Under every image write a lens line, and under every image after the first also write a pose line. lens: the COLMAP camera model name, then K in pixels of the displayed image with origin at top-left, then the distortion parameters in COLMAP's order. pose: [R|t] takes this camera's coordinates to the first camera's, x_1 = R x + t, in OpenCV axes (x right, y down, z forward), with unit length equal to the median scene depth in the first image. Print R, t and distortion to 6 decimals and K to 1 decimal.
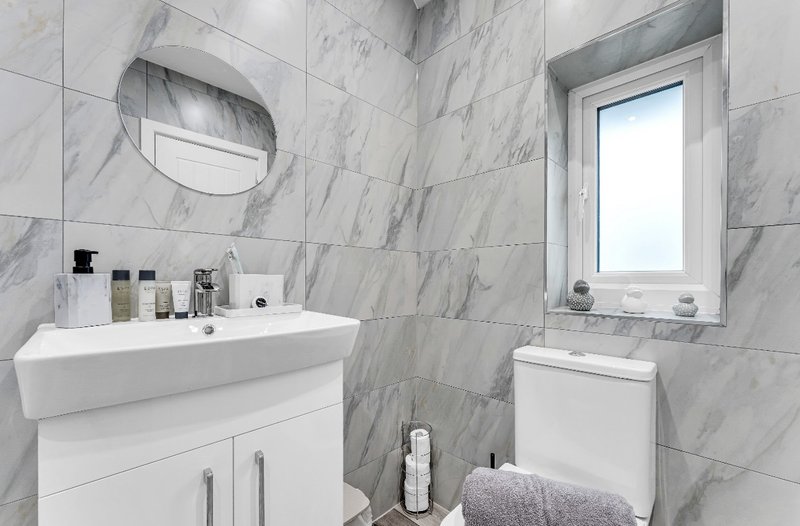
lens RADIAL K [[324.7, 0, 397.6], [0, 324.7, 280.0], [0, 0, 1]] dist [0.000034, -0.000079]
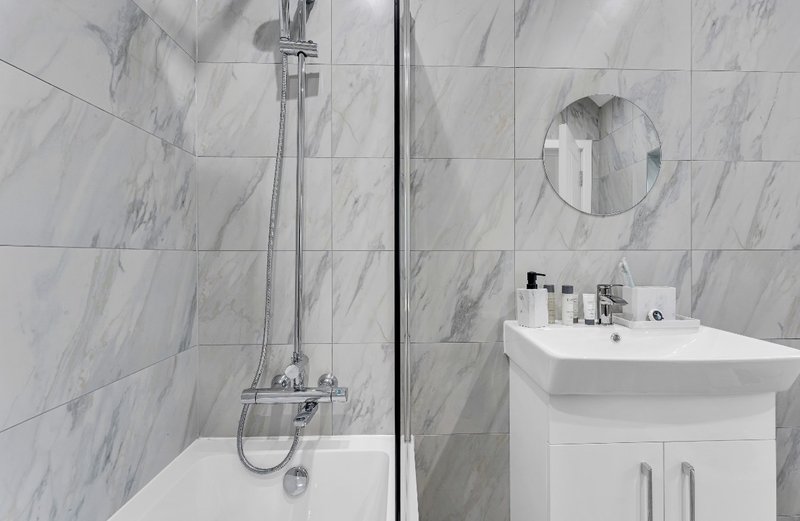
lens RADIAL K [[347.2, 0, 419.4], [0, 347.2, 256.9], [0, 0, 1]] dist [-0.000568, 0.000010]
pose [[0.738817, -0.004791, -0.673889, -0.190519], [0.002737, 0.999988, -0.004108, -0.095755], [0.673901, 0.001191, 0.738821, -0.282399]]
